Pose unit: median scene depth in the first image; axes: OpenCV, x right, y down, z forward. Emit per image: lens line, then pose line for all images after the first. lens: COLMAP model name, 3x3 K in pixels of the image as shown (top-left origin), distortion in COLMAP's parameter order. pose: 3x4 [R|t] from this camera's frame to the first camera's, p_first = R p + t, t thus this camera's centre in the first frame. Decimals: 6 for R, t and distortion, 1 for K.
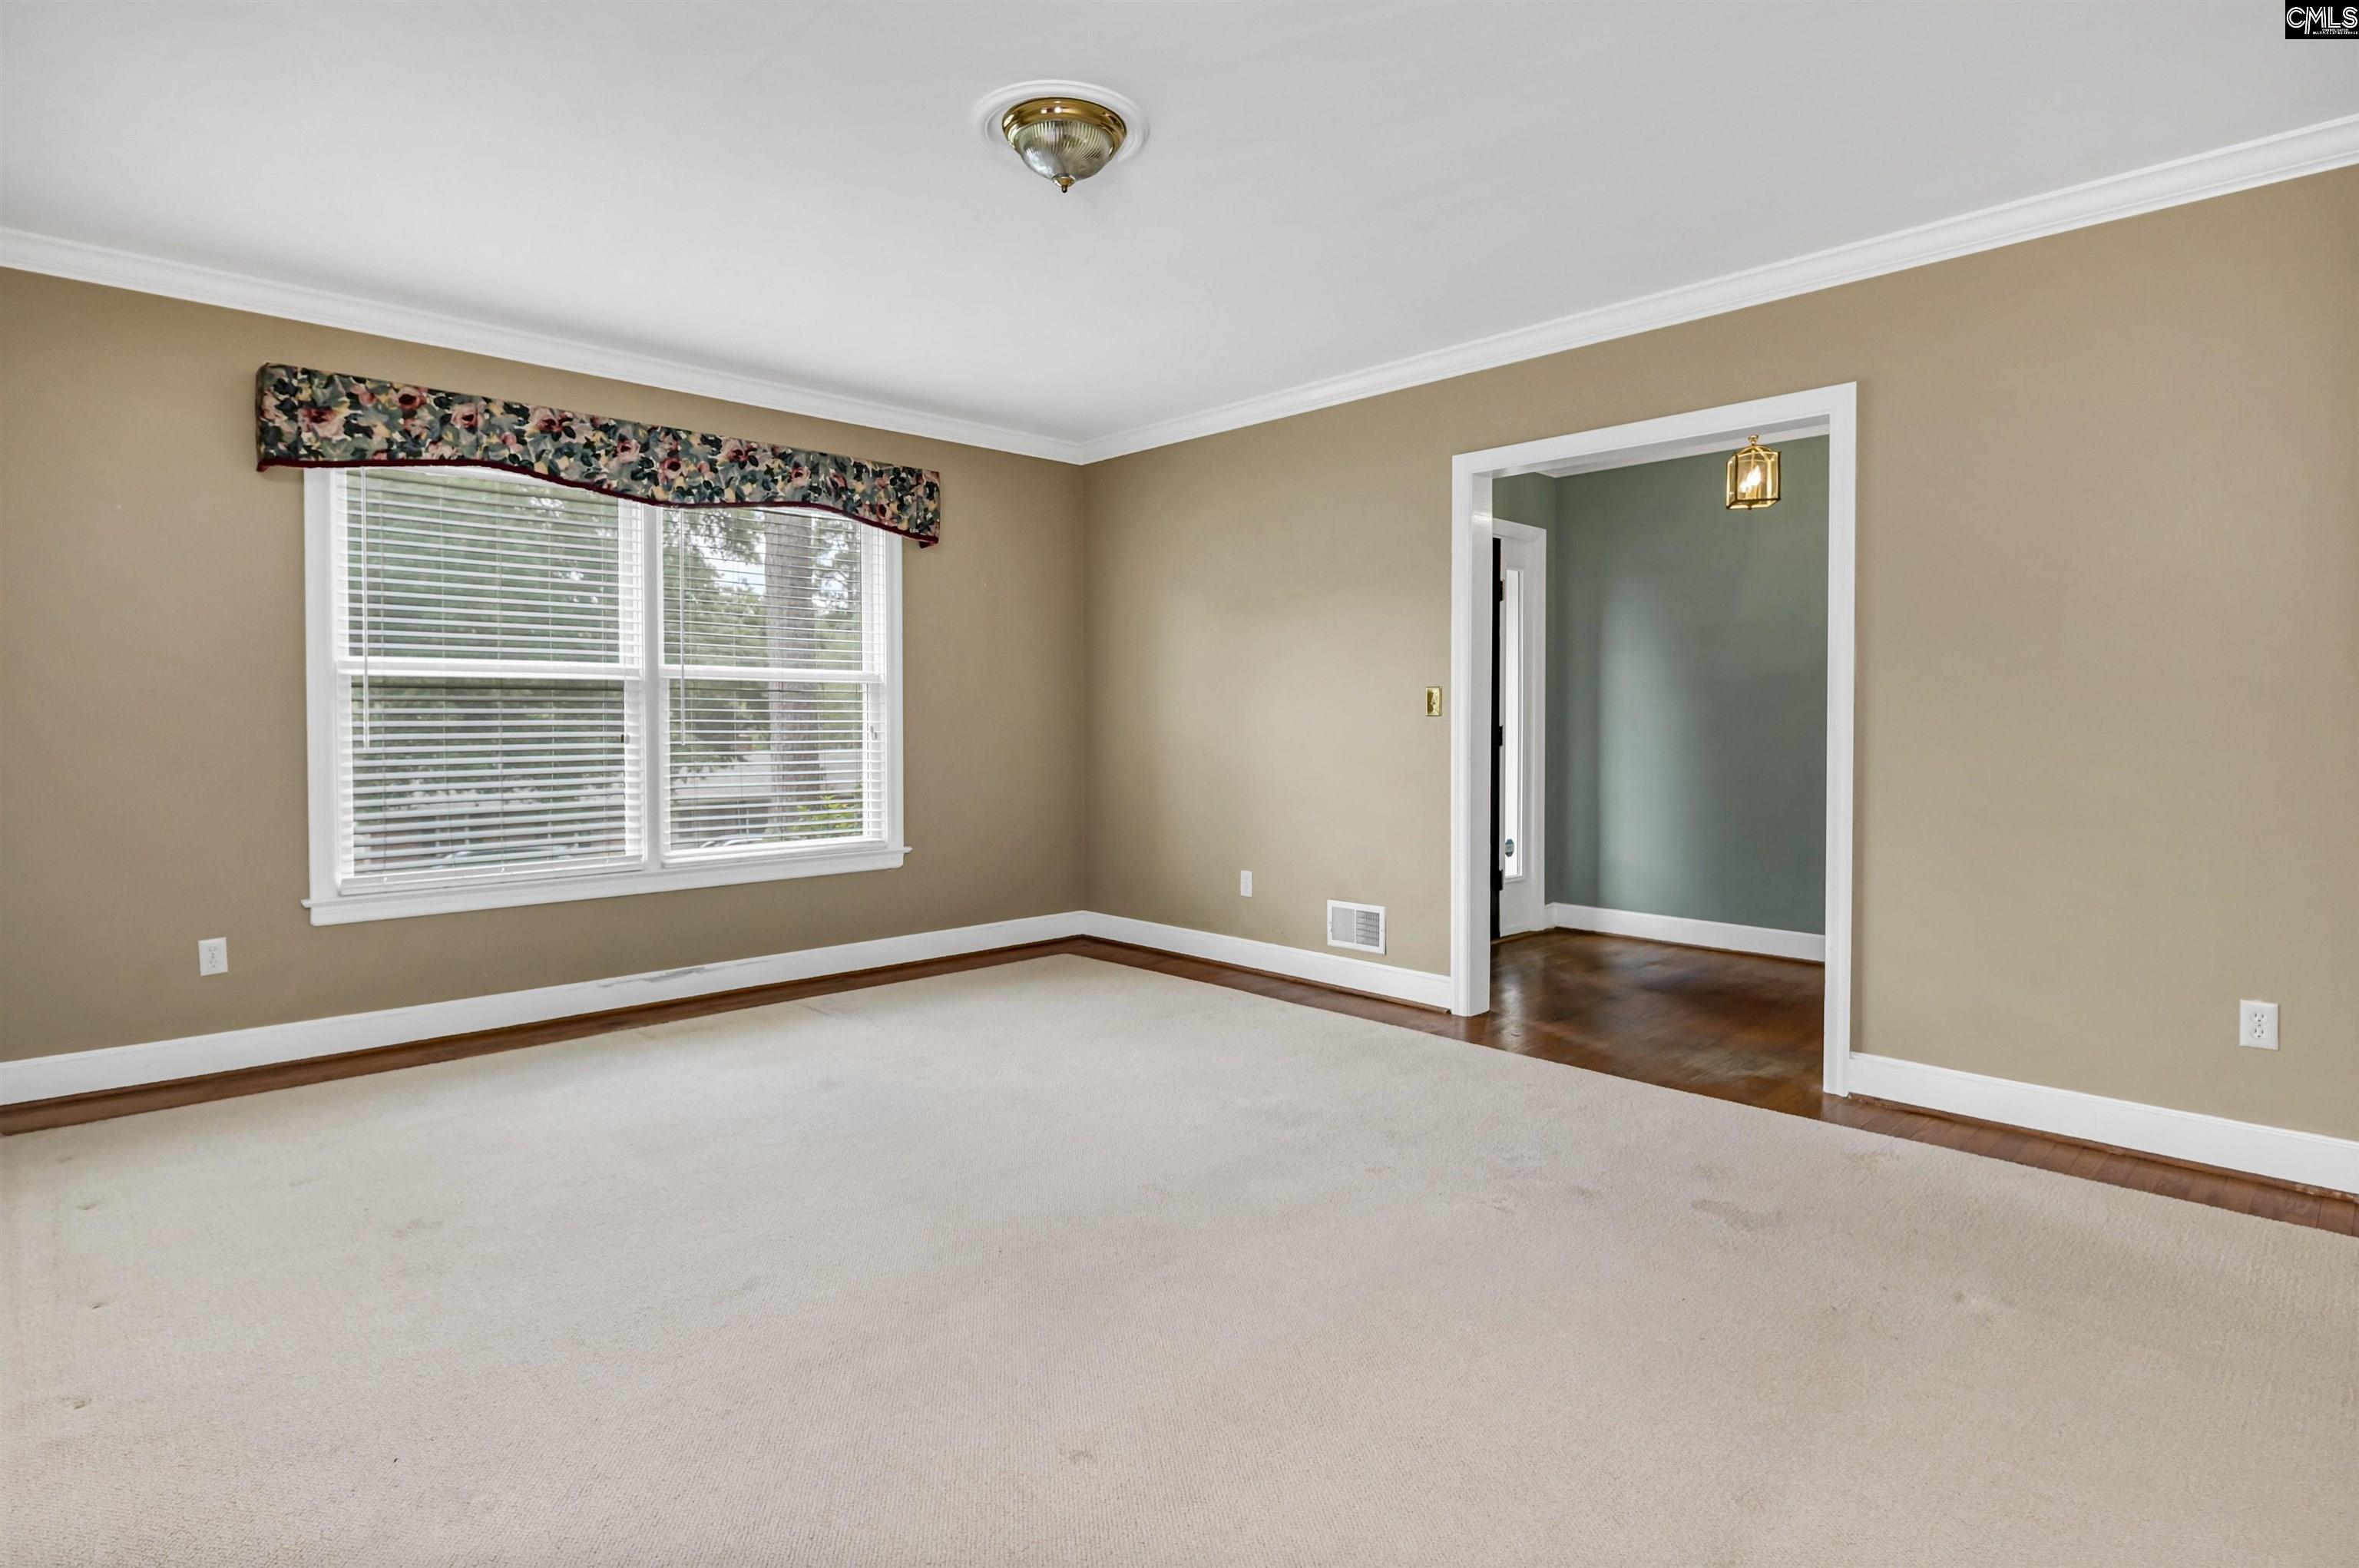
lens RADIAL K [[1163.5, 0, 1190.9], [0, 1163.5, 752.2], [0, 0, 1]] dist [-0.013537, -0.000017]
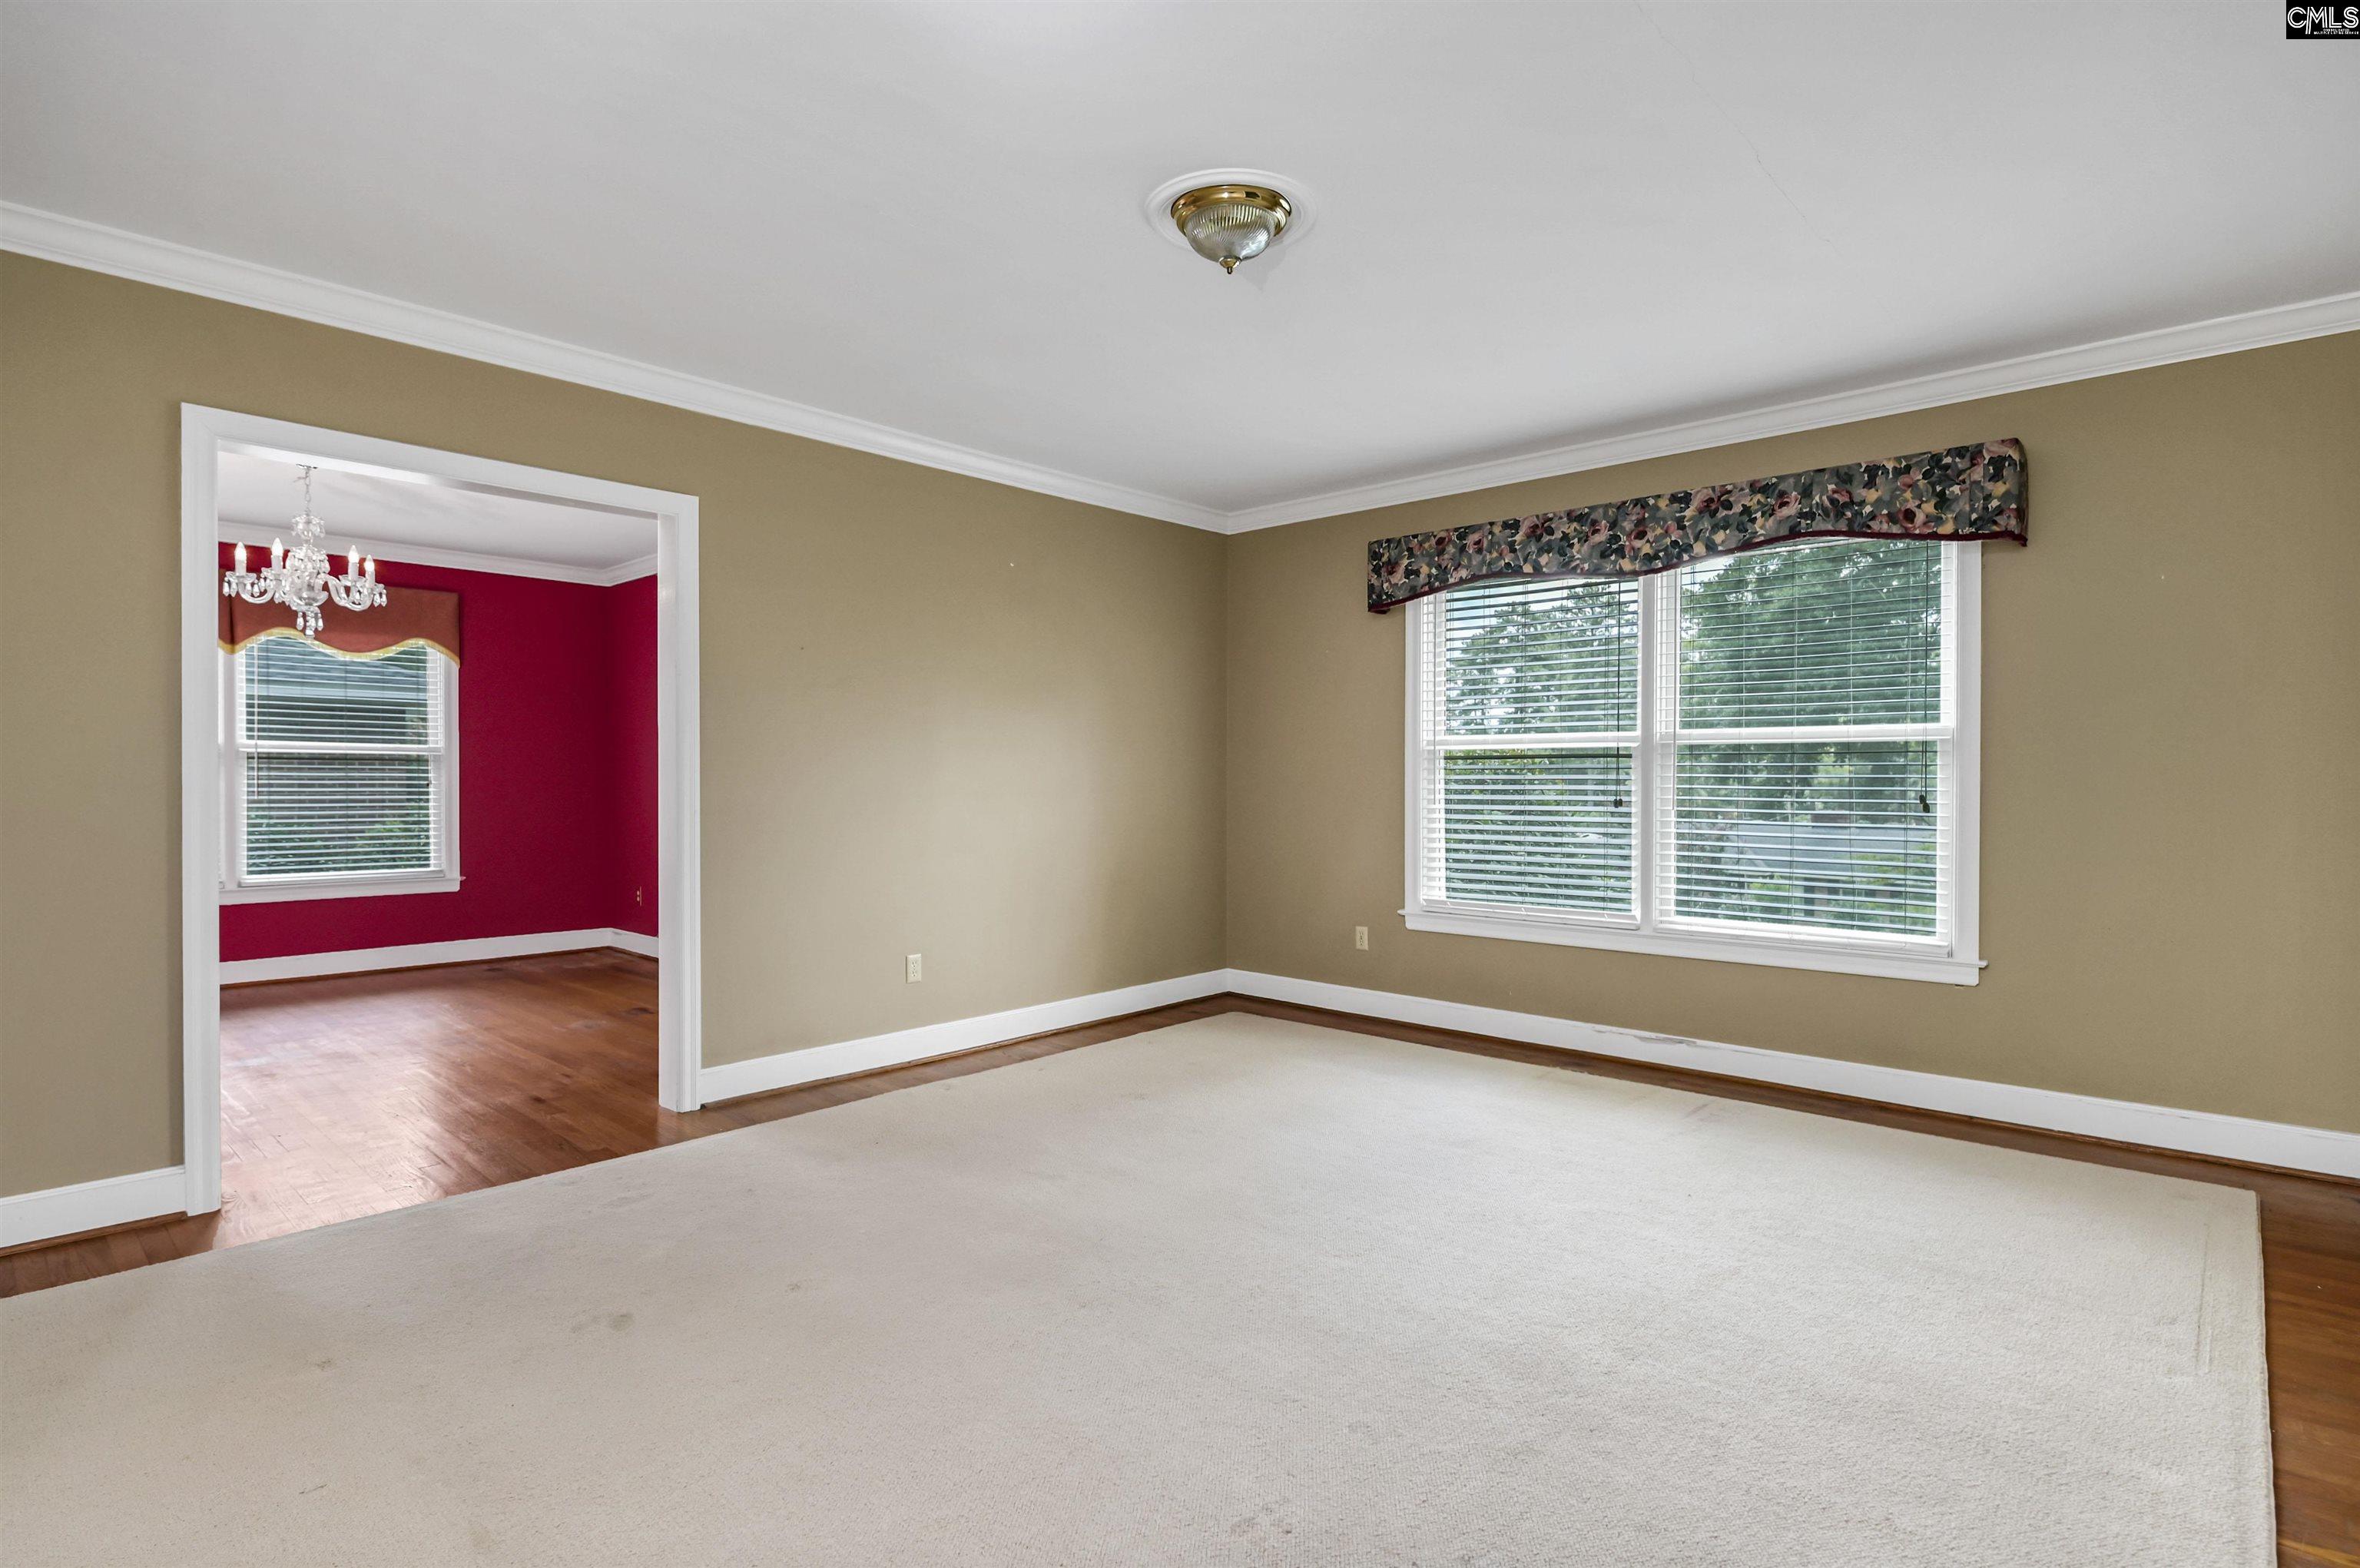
lens RADIAL K [[1169.1, 0, 1185.5], [0, 1169.1, 796.1], [0, 0, 1]] dist [-0.001835, -0.000370]
pose [[0.064968, 0.014837, -0.997777, 0.555076], [-0.031915, 0.999409, 0.012783, -0.018729], [0.997377, 0.031014, 0.065403, 0.545404]]
